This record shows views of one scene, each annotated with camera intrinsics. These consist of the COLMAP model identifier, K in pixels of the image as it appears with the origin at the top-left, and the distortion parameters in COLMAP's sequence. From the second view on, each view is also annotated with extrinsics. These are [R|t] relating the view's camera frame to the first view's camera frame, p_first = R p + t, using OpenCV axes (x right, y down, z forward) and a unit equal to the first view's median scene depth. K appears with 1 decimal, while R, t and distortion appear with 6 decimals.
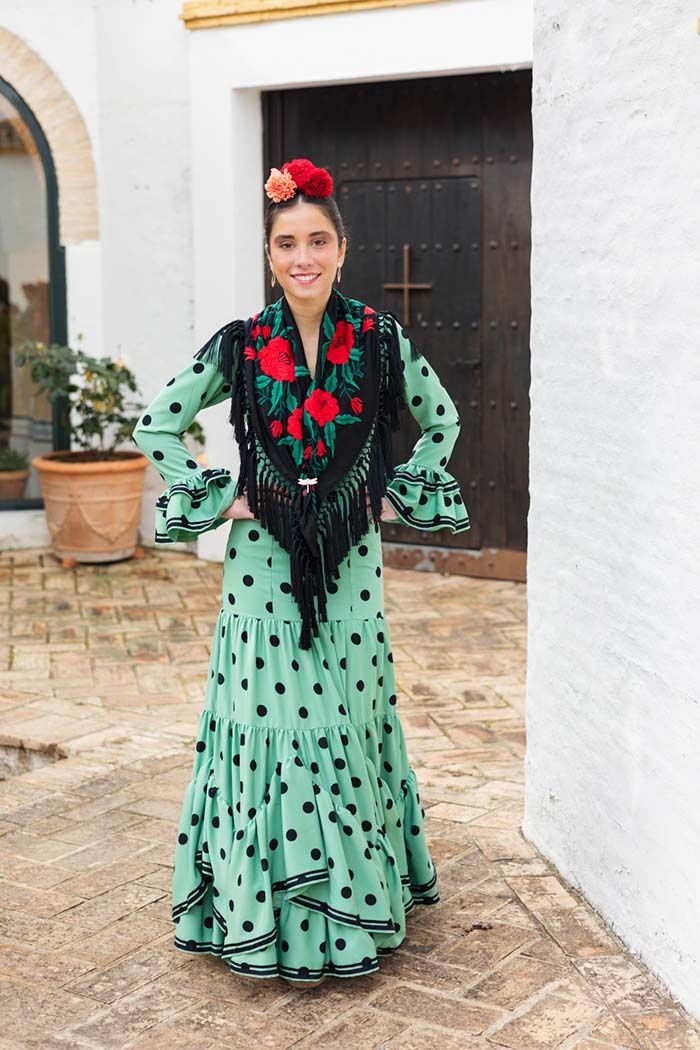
lens RADIAL K [[1716.9, 0, 350.0], [0, 1716.9, 525.0], [0, 0, 1]] dist [-0.018399, 0.085200]
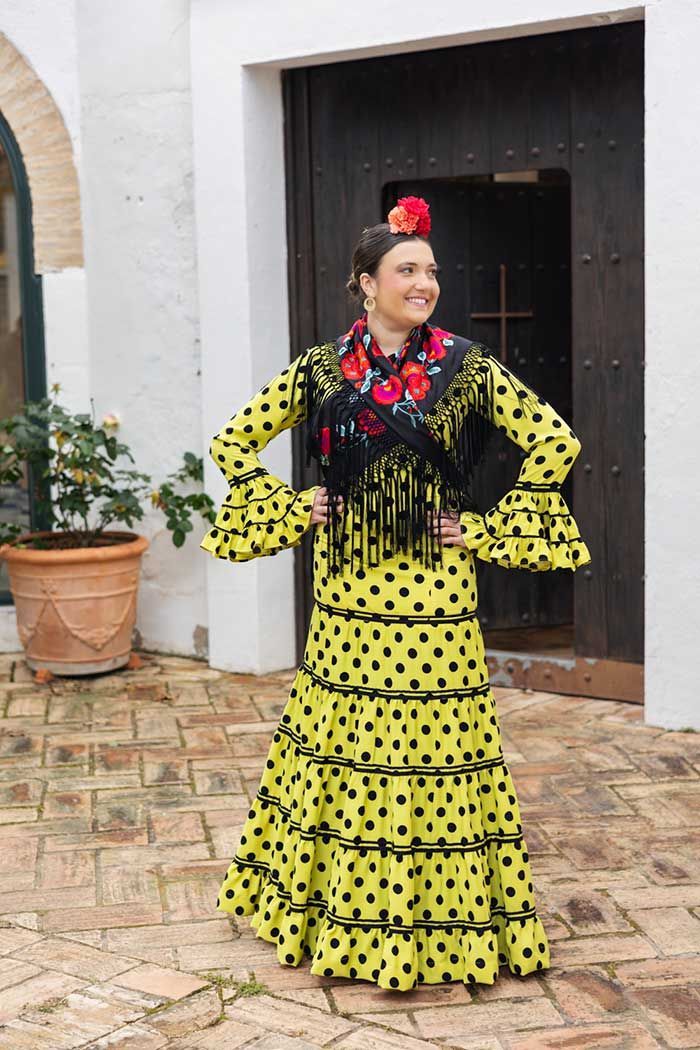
lens RADIAL K [[1576.1, 0, 350.0], [0, 1576.1, 525.0], [0, 0, 1]] dist [0.018167, -0.040948]
pose [[0.999190, -0.012118, -0.038381, 0.004544], [0.011428, 0.999770, -0.018150, -0.034480], [0.038592, 0.017697, 0.999098, 0.303351]]
